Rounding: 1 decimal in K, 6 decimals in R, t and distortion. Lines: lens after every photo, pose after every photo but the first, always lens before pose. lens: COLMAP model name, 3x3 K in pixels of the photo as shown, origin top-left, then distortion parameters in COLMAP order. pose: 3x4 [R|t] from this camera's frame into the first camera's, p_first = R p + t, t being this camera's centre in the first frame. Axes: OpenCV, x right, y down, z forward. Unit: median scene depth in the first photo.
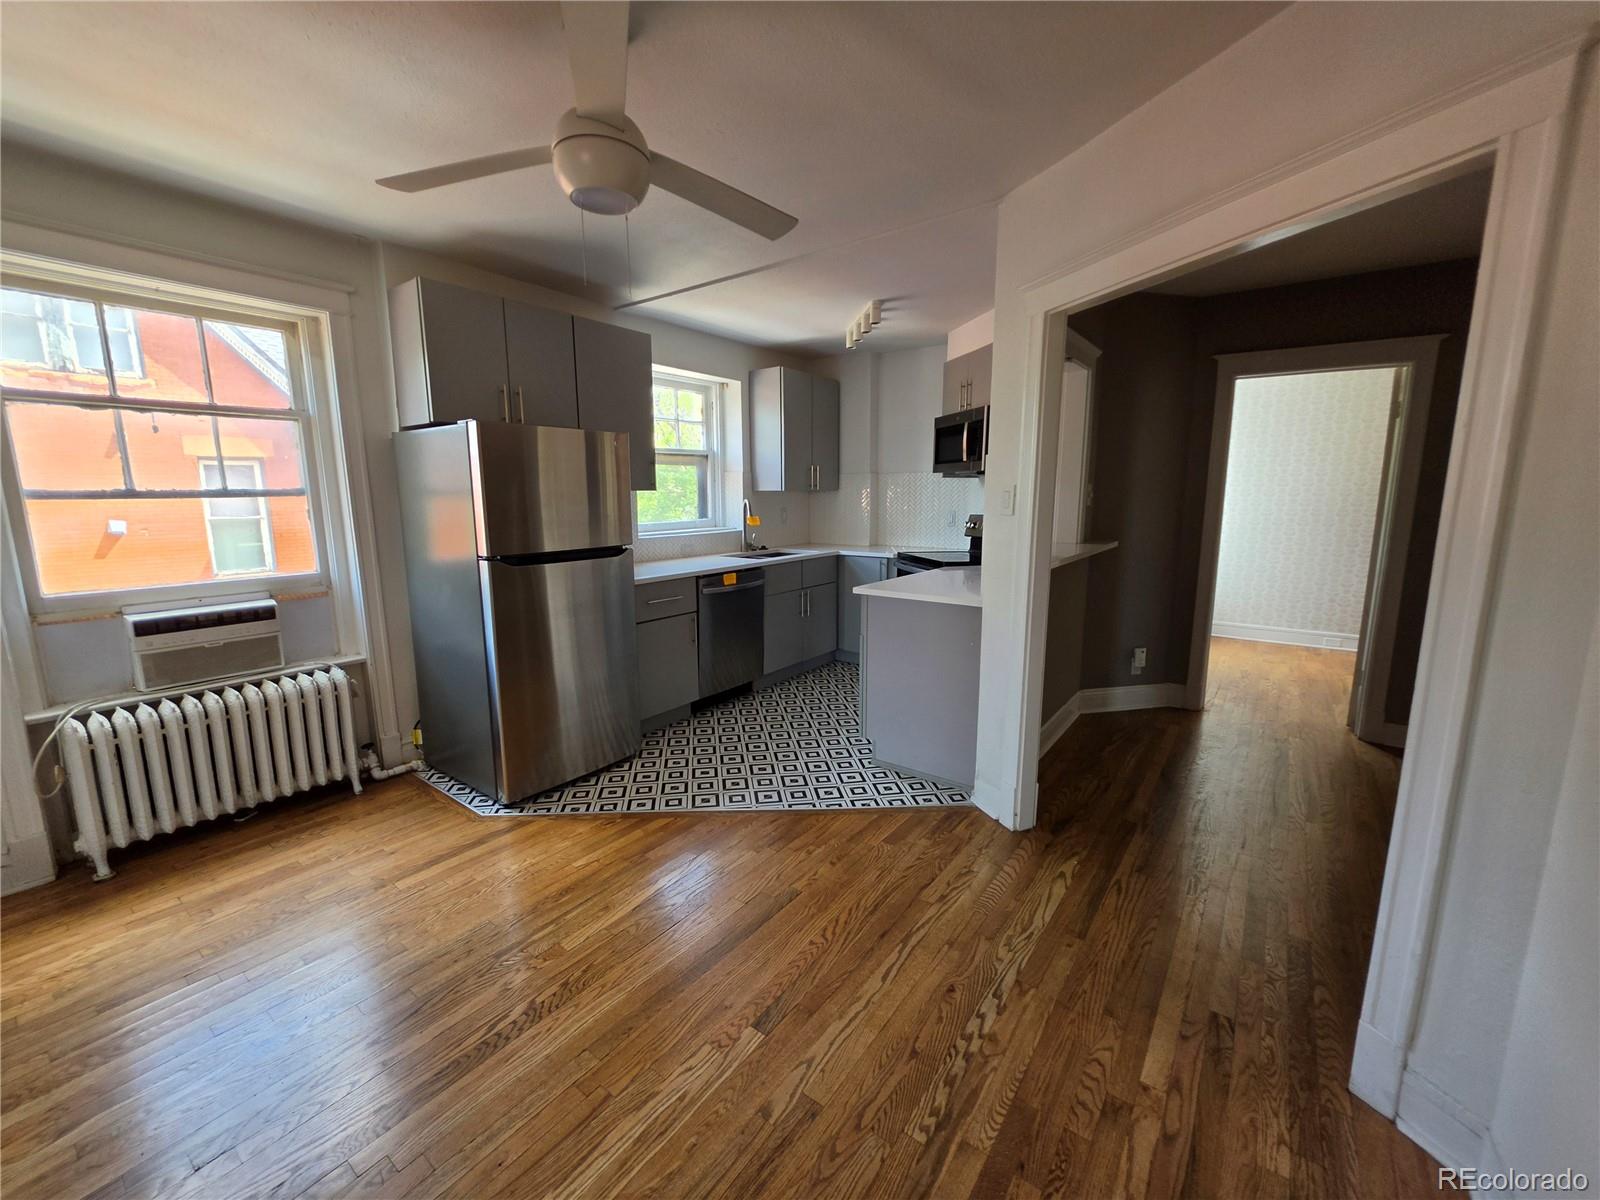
lens RADIAL K [[644.4, 0, 794.6], [0, 644.4, 597.5], [0, 0, 1]] dist [-0.006658, 0.001578]
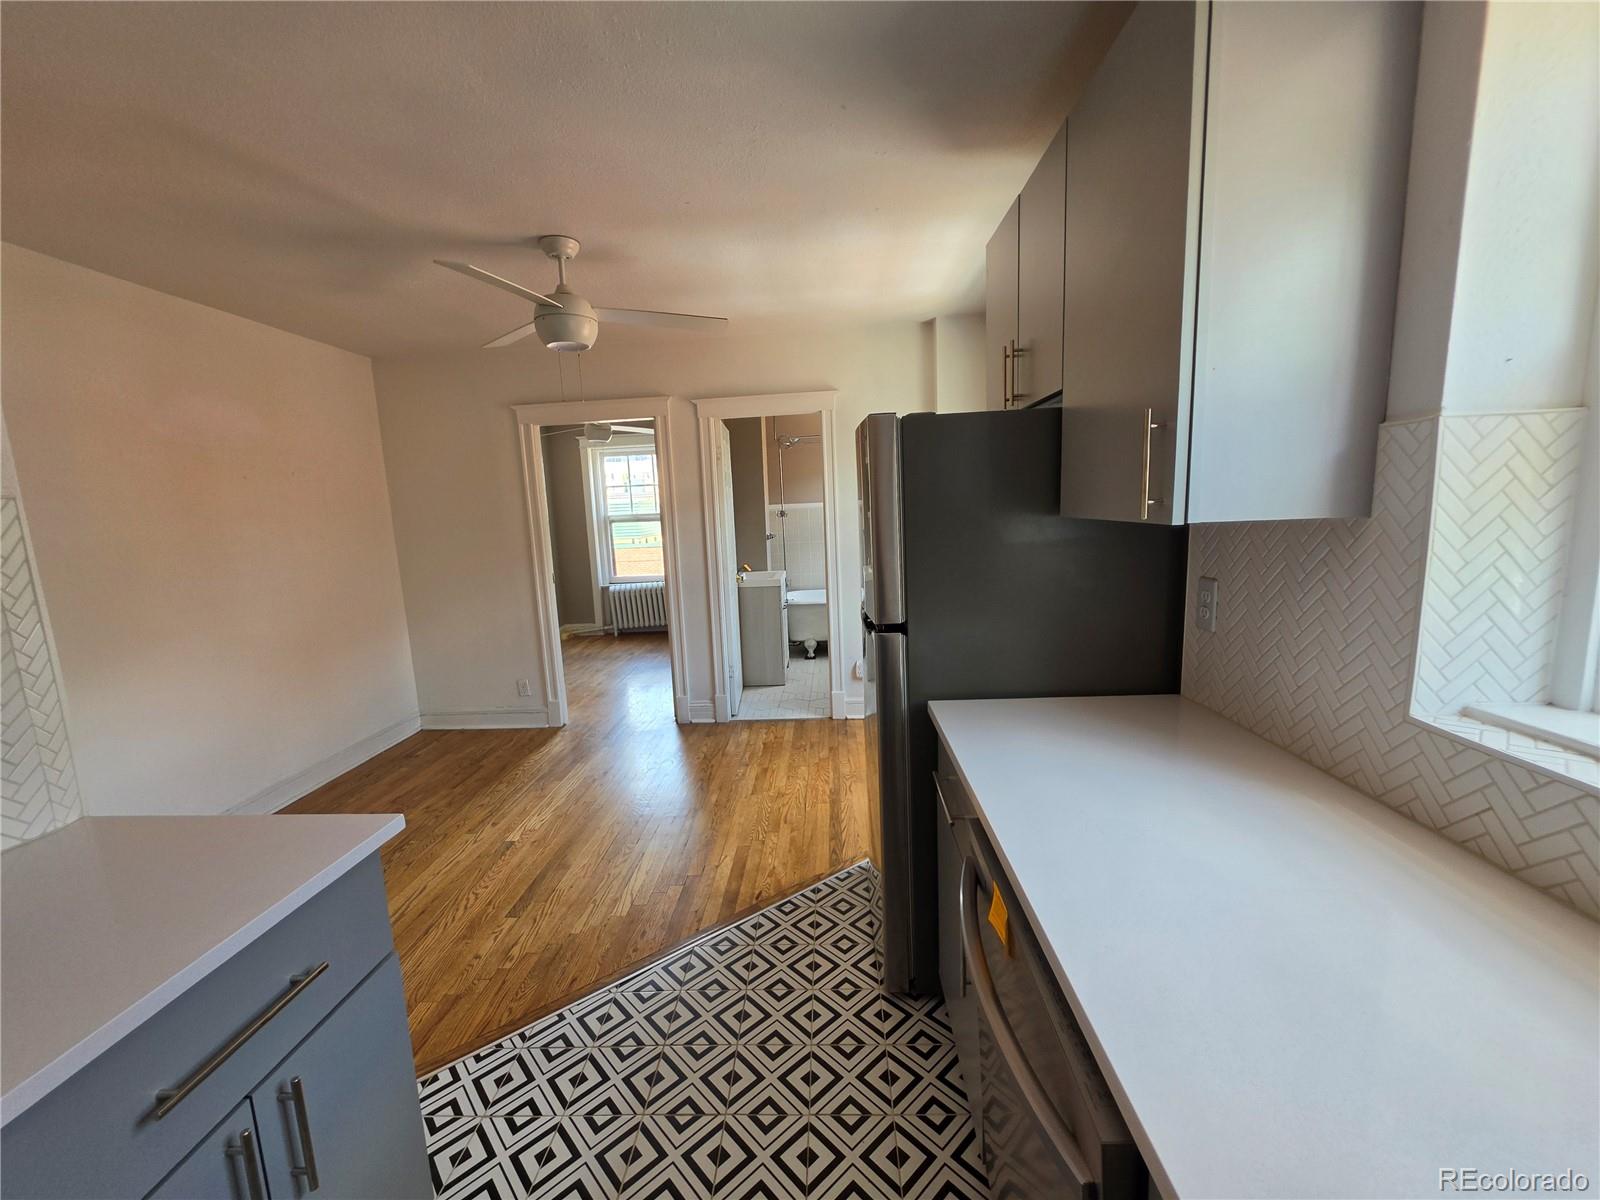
lens RADIAL K [[644.4, 0, 794.5], [0, 644.4, 594.3], [0, 0, 1]] dist [-0.006658, 0.001578]
pose [[-0.830101, 0.118458, -0.544885, 0.102444], [-0.042605, 0.960844, 0.273794, -0.281834], [0.555982, 0.250491, -0.792551, 1.558120]]
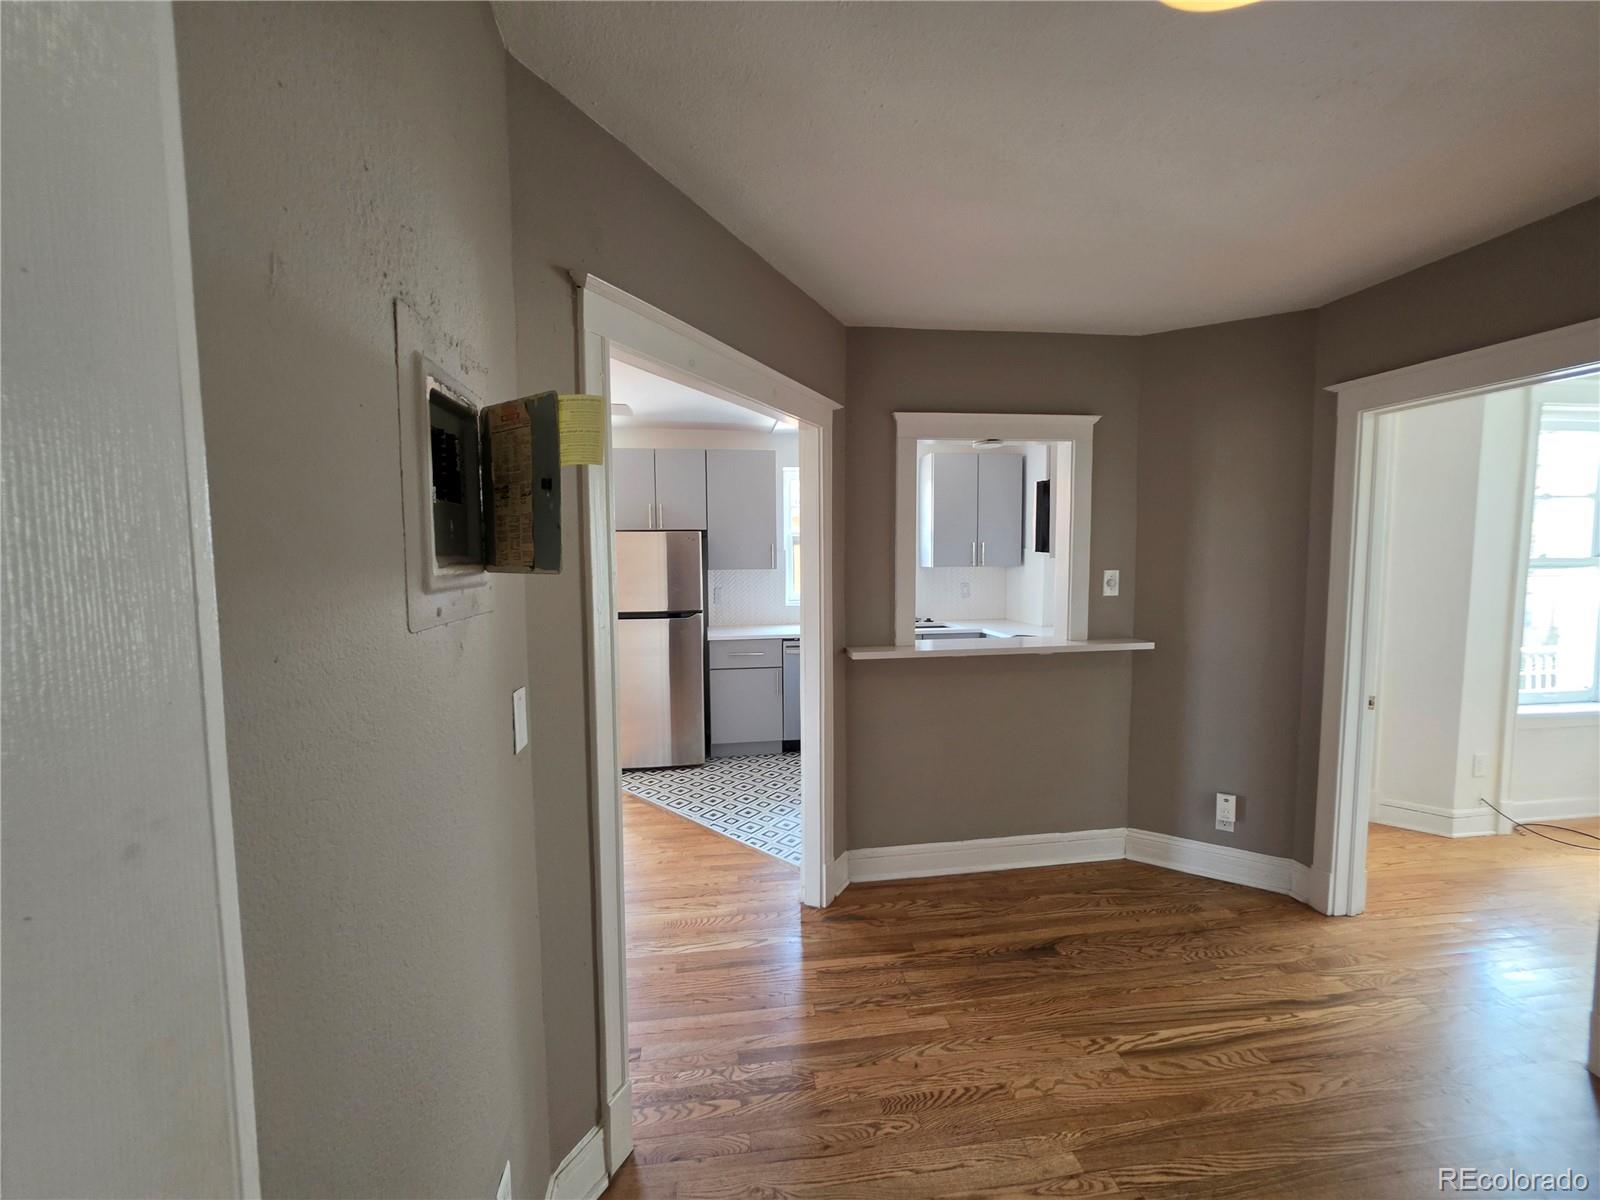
lens RADIAL K [[644.4, 0, 796.6], [0, 644.4, 598.8], [0, 0, 1]] dist [-0.006658, 0.001578]
pose [[0.703321, 0.046441, -0.709354, 0.990417], [-0.107836, 0.993286, -0.041889, -0.080793], [0.702646, 0.105955, 0.703607, 0.186263]]
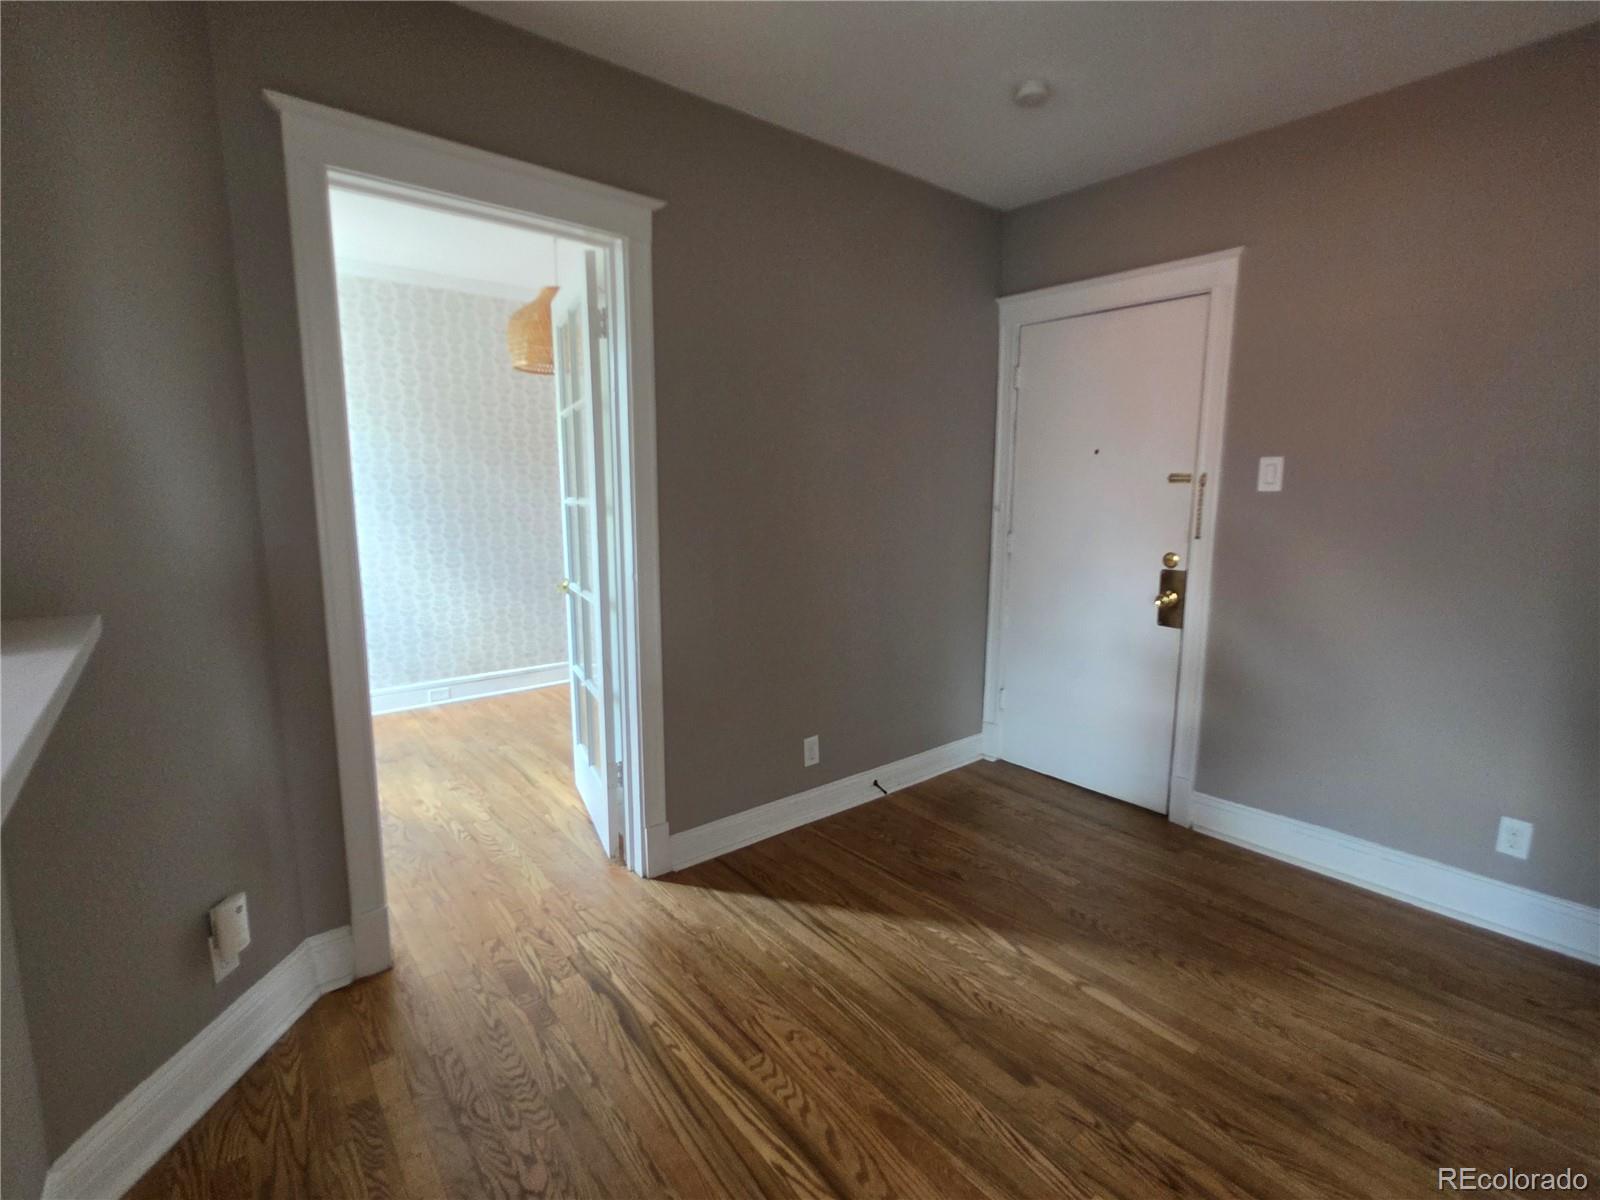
lens RADIAL K [[770.1, 0, 798.6], [0, 770.1, 591.9], [0, 0, 1]] dist [-0.007561, 0.003024]
pose [[0.246467, -0.133513, 0.959911, 0.338102], [0.152105, 0.983519, 0.097742, -0.111057], [-0.957141, 0.121917, 0.262713, 0.816341]]
